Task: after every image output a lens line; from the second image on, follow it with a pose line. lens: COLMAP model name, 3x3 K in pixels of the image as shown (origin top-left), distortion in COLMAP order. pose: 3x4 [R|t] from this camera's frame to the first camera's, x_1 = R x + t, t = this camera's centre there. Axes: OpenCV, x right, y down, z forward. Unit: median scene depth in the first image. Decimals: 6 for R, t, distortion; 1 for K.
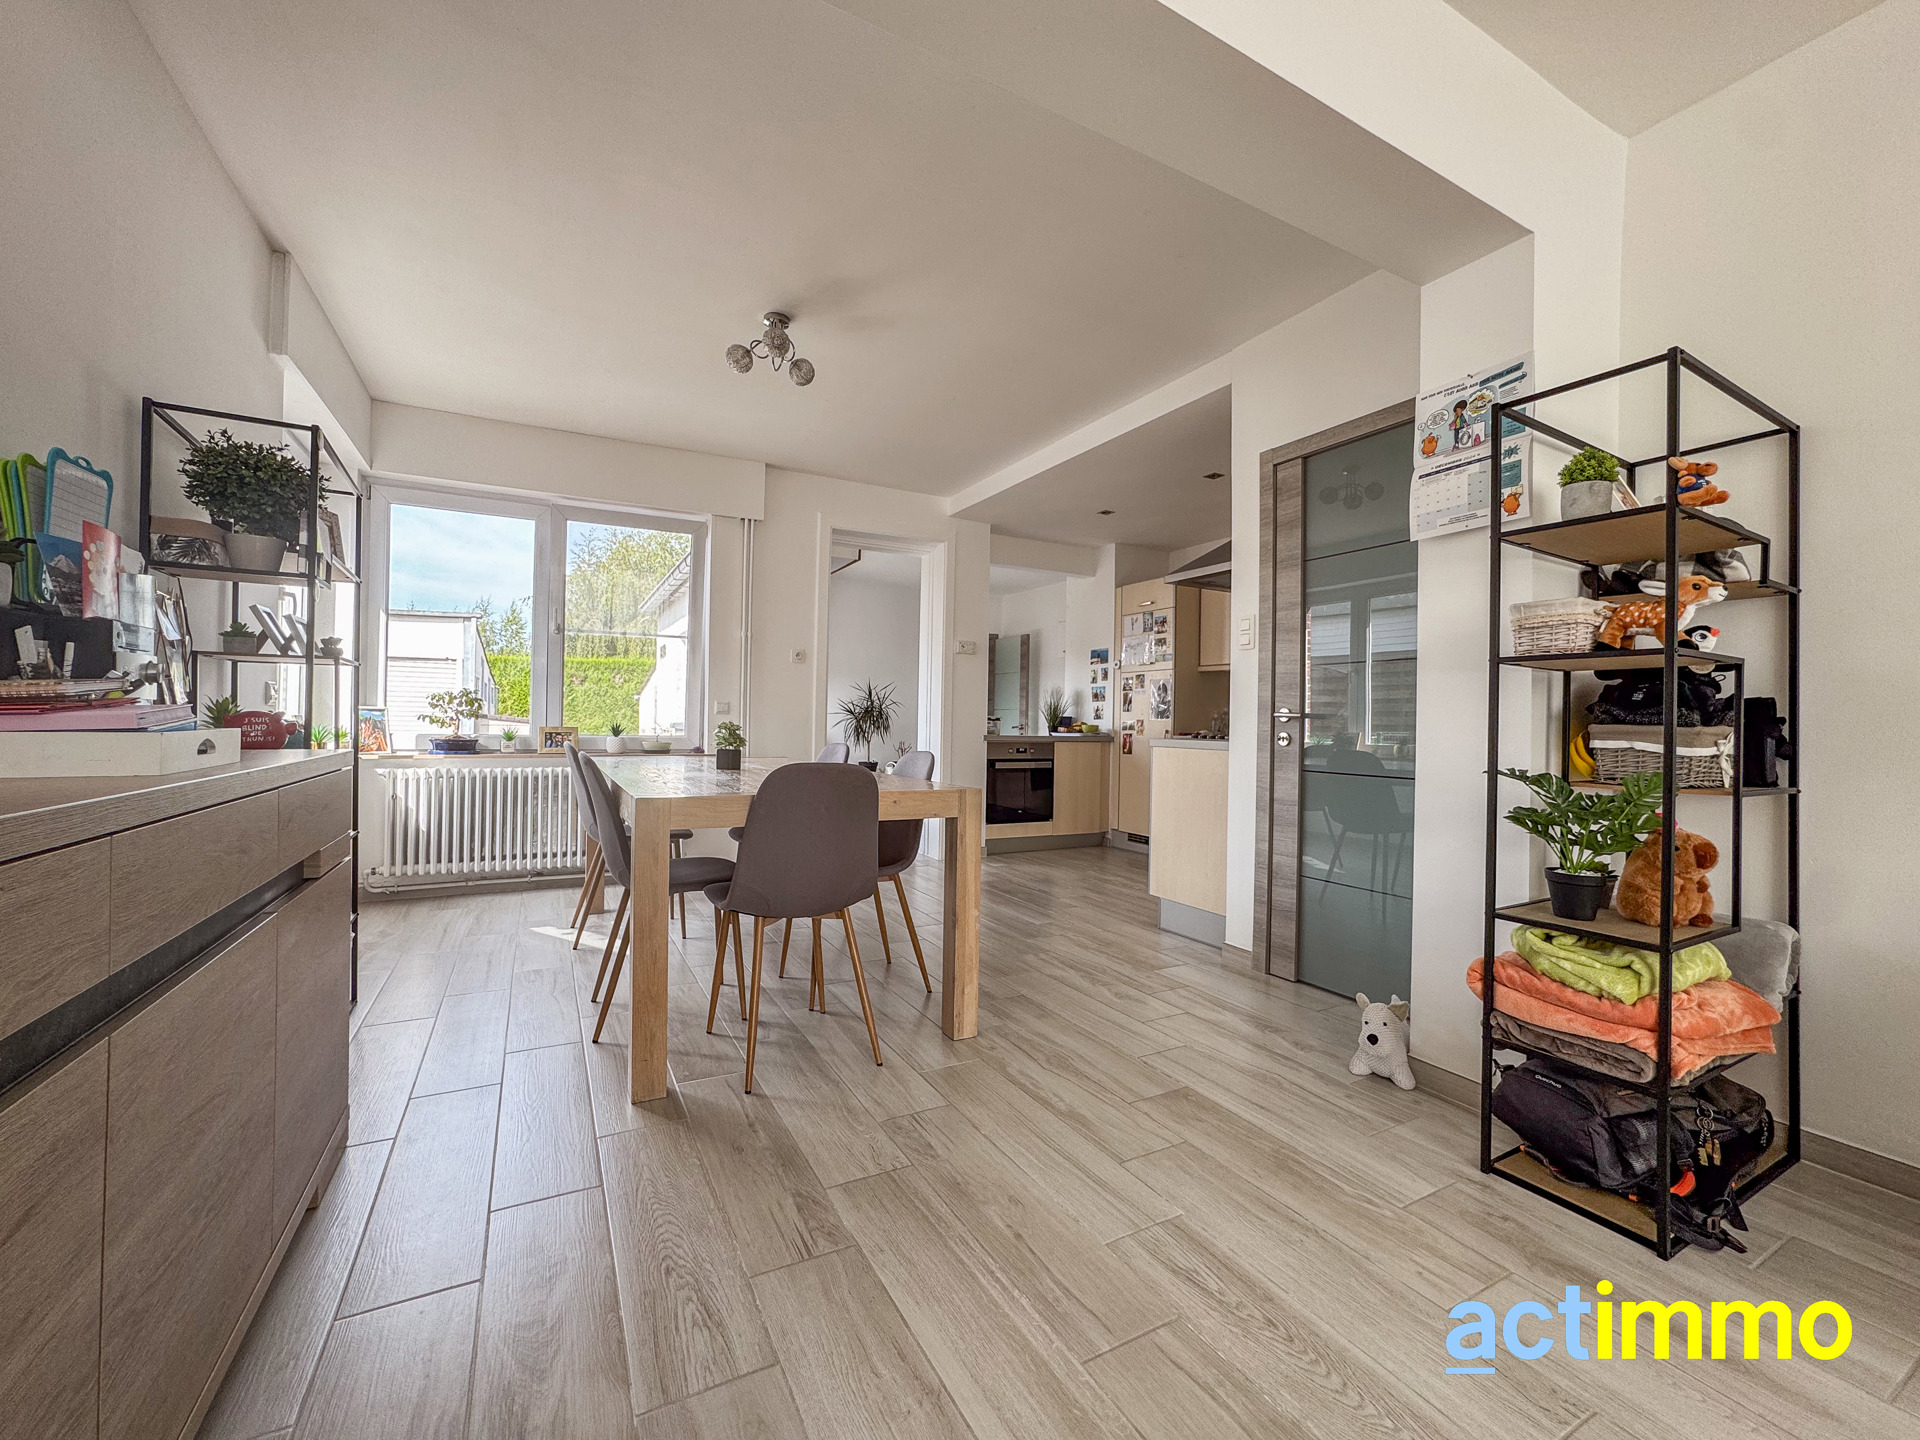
lens RADIAL K [[780.7, 0, 960.0], [0, 780.7, 720.0], [0, 0, 1]] dist [-0.000561, -0.000007]
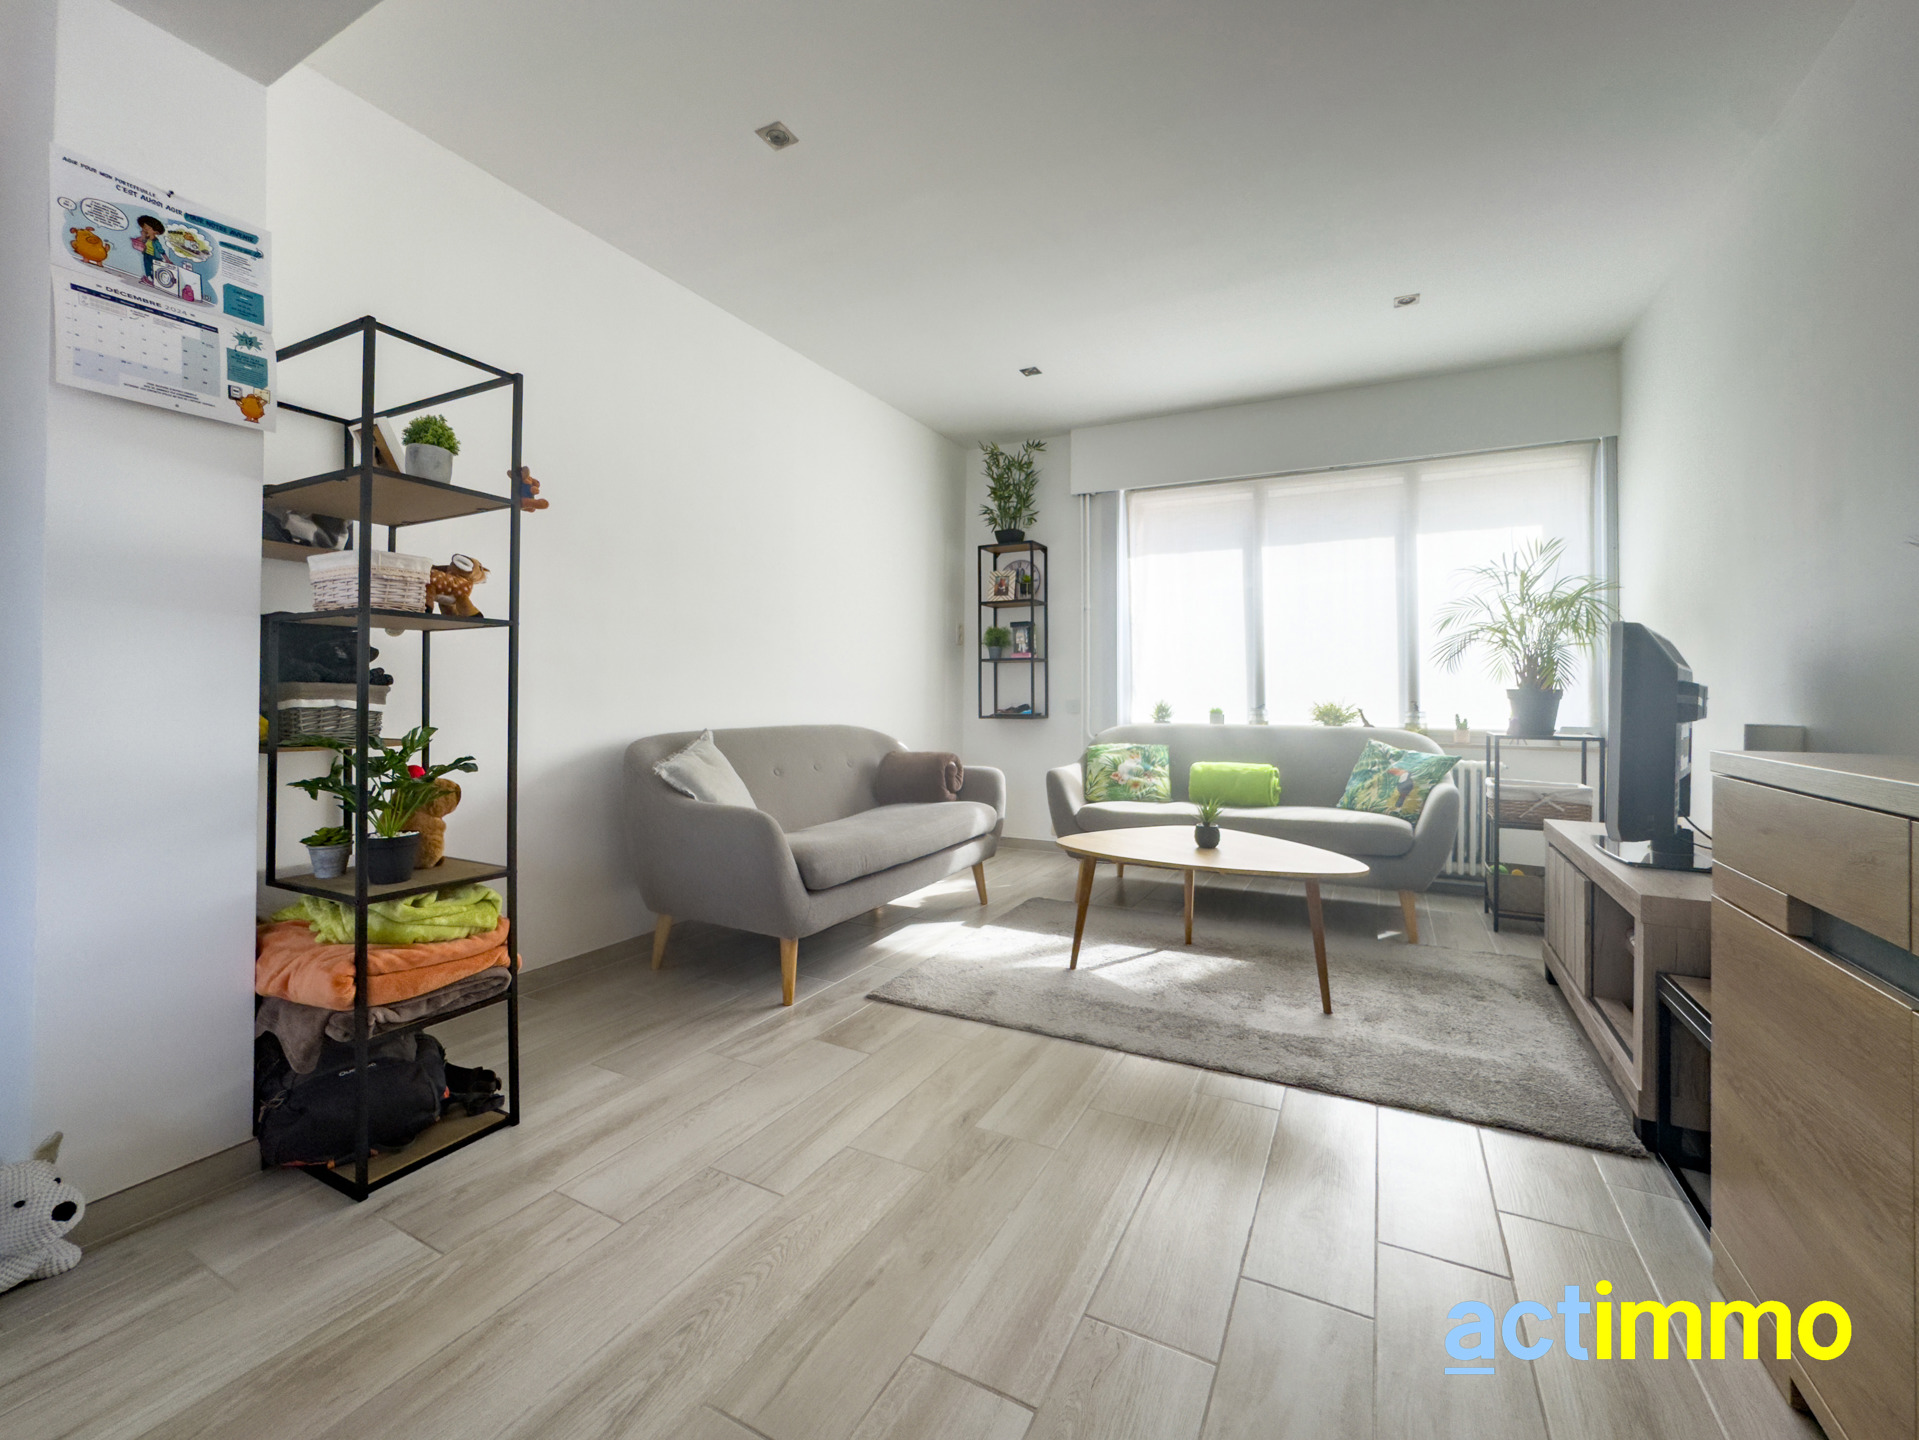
lens RADIAL K [[797.0, 0, 965.0], [0, 797.0, 687.3], [0, 0, 1]] dist [0.000054, 0.000296]
pose [[-0.554627, -0.012380, 0.832007, -0.126589], [-0.016102, 0.999862, 0.004144, -0.001459], [-0.831944, -0.011098, -0.554749, 0.277870]]
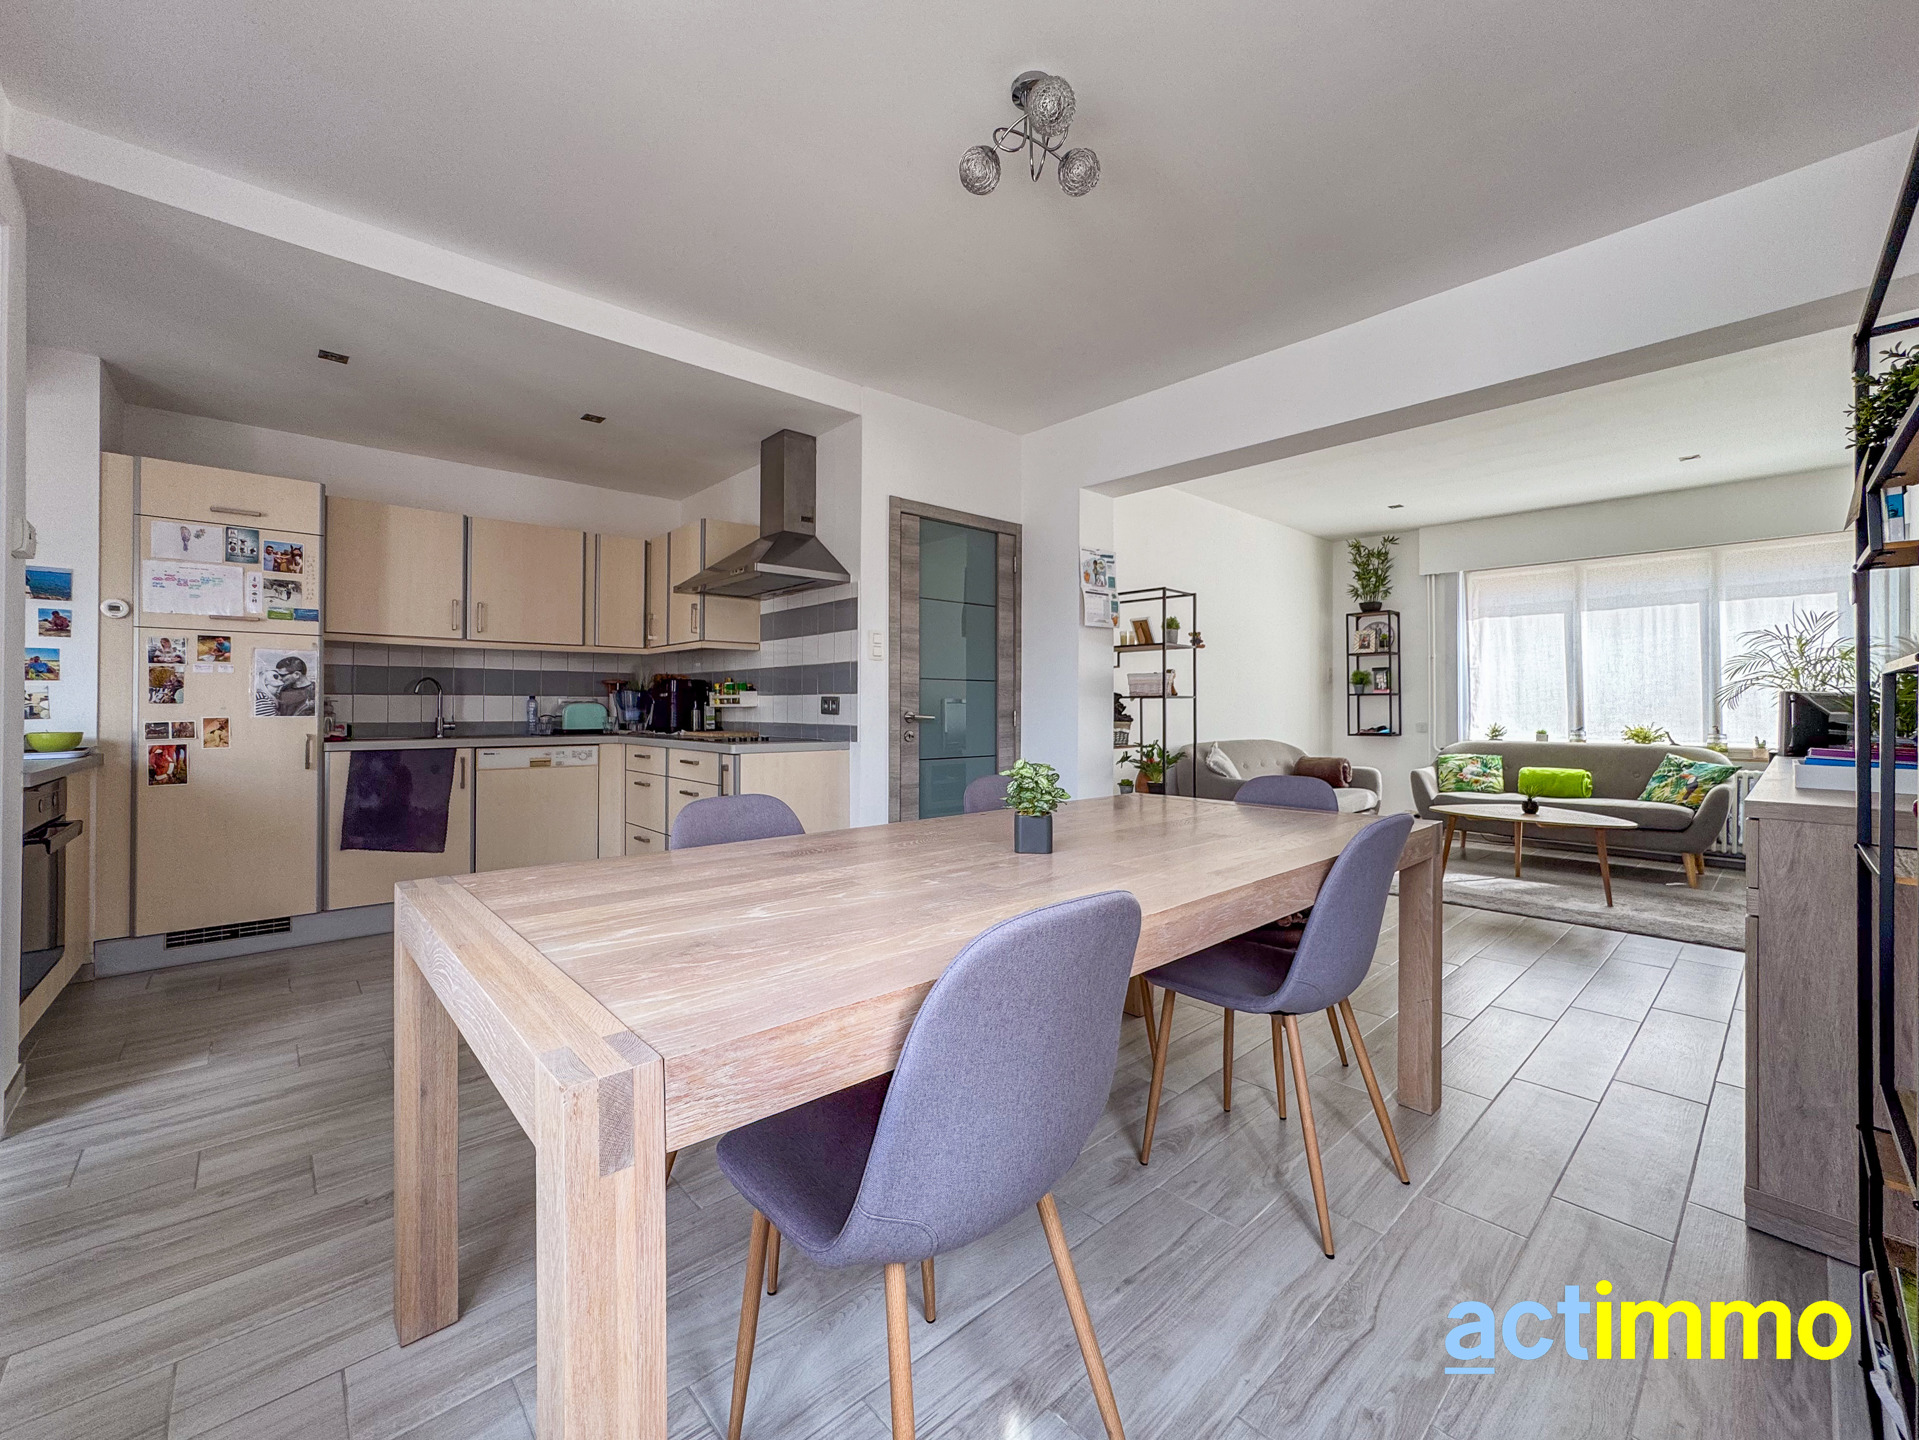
lens RADIAL K [[784.4, 0, 960.9], [0, 784.4, 702.7], [0, 0, 1]] dist [-0.040831, 0.018466]
pose [[-0.234404, -0.014518, 0.972031, -0.432308], [-0.009444, 0.999875, 0.012656, -0.023819], [-0.972093, -0.006214, -0.234512, 0.636144]]
